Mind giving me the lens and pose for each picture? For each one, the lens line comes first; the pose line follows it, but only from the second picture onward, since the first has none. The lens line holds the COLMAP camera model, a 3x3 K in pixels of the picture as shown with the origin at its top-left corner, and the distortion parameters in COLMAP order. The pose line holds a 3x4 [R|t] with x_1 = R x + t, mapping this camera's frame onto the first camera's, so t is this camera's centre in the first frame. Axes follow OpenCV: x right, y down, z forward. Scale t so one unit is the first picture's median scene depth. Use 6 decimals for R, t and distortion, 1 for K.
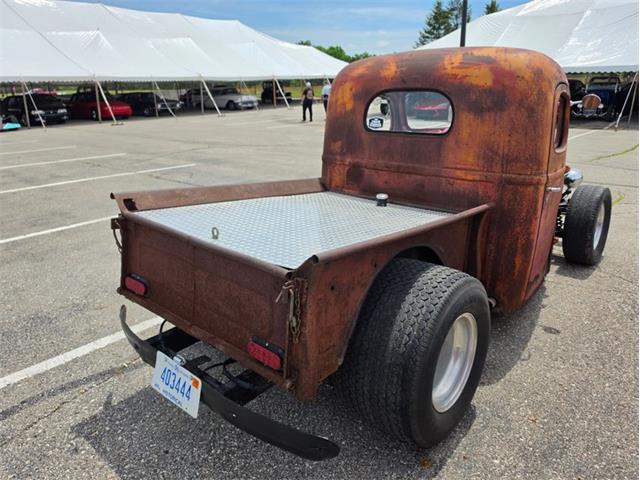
lens RADIAL K [[460.4, 0, 303.2], [0, 460.4, 226.3], [0, 0, 1]] dist [0.055700, -0.114539]
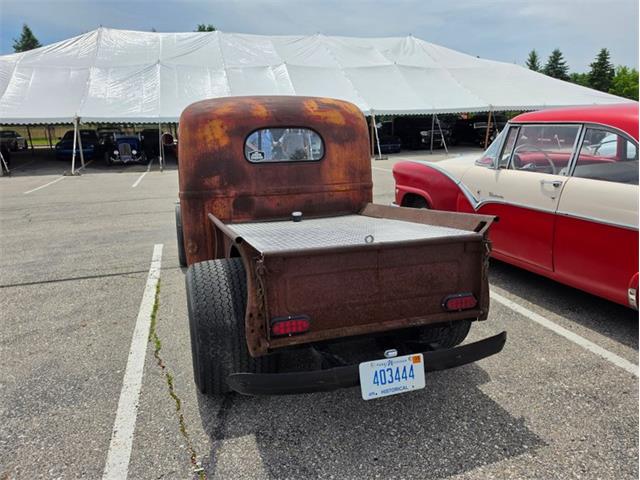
lens RADIAL K [[477.0, 0, 320.0], [0, 477.0, 240.0], [0, 0, 1]] dist [0.009752, -0.002840]
pose [[0.465252, -0.186568, 0.865294, -1.192911], [0.260198, 0.963174, 0.067769, -0.092467], [-0.846072, 0.193618, 0.496663, 0.476301]]
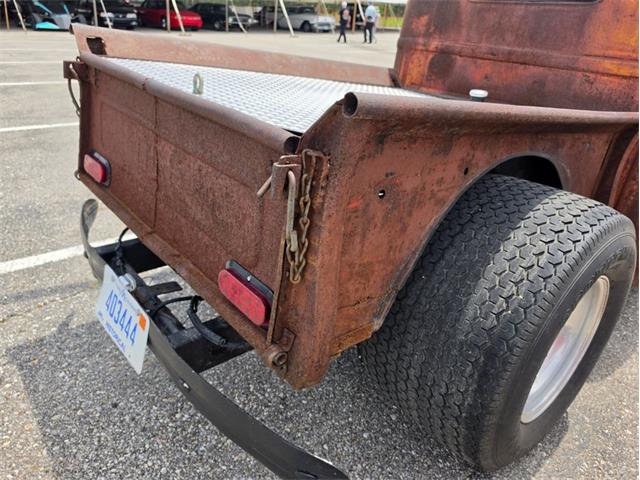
lens RADIAL K [[463.0, 0, 317.4], [0, 463.0, 249.0], [0, 0, 1]] dist [-0.009345, -0.006632]
pose [[0.987005, 0.138800, -0.080962, 0.034140], [-0.122909, 0.976683, 0.176020, 0.090718], [0.103506, -0.163782, 0.981051, 0.375751]]
